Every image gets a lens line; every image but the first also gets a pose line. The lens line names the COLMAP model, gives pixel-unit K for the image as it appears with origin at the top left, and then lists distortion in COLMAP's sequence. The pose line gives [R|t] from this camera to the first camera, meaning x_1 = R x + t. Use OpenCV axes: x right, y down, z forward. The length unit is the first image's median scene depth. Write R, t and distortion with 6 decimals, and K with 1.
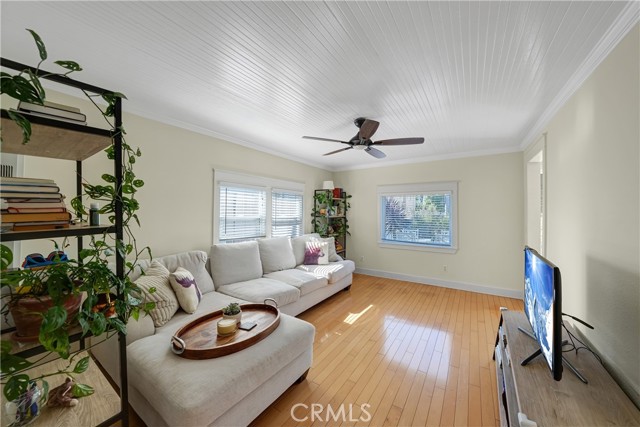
lens RADIAL K [[226.6, 0, 316.6], [0, 226.6, 212.8], [0, 0, 1]] dist [-0.027658, 0.000113]
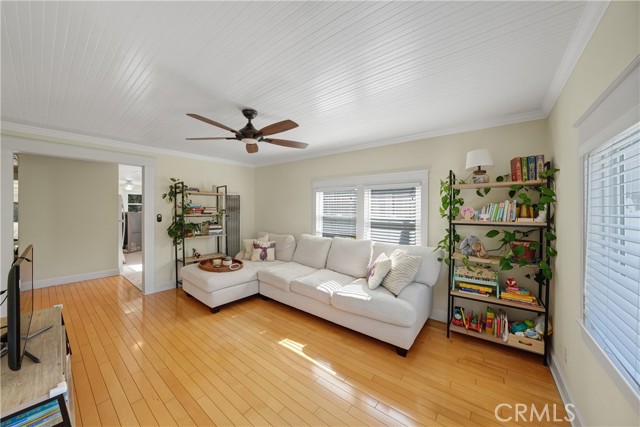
lens RADIAL K [[226.6, 0, 316.6], [0, 226.6, 212.8], [0, 0, 1]] dist [-0.027658, 0.000113]
pose [[-0.070036, 0.006337, -0.997524, 0.766836], [-0.013901, 0.999877, 0.007328, -0.004504], [0.997448, 0.014380, -0.069939, 0.928260]]
